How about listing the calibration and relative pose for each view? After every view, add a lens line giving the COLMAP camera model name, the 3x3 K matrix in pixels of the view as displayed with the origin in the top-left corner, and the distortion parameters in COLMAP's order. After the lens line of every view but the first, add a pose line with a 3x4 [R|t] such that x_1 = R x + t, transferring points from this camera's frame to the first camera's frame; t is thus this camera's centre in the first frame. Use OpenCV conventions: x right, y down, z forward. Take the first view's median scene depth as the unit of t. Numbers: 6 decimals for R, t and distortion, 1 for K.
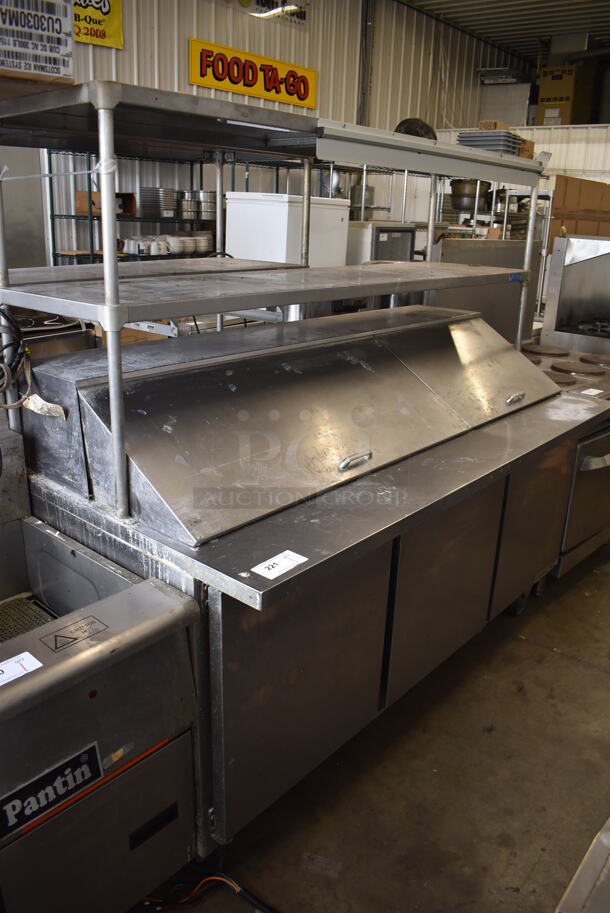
lens RADIAL K [[718.4, 0, 306.2], [0, 718.4, 454.3], [0, 0, 1]] dist [-0.098780, 0.018610]
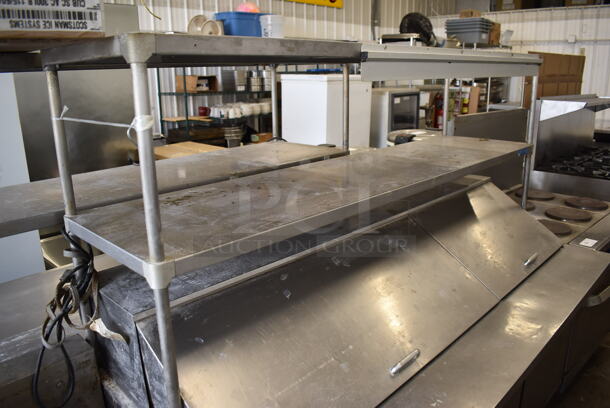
lens RADIAL K [[480.0, 0, 307.0], [0, 480.0, 201.9], [0, 0, 1]] dist [-0.098780, 0.018610]
pose [[0.997152, -0.030016, -0.069189, -0.012708], [0.025725, 0.997738, -0.062108, -0.118139], [0.070896, 0.060151, 0.995668, 0.180606]]
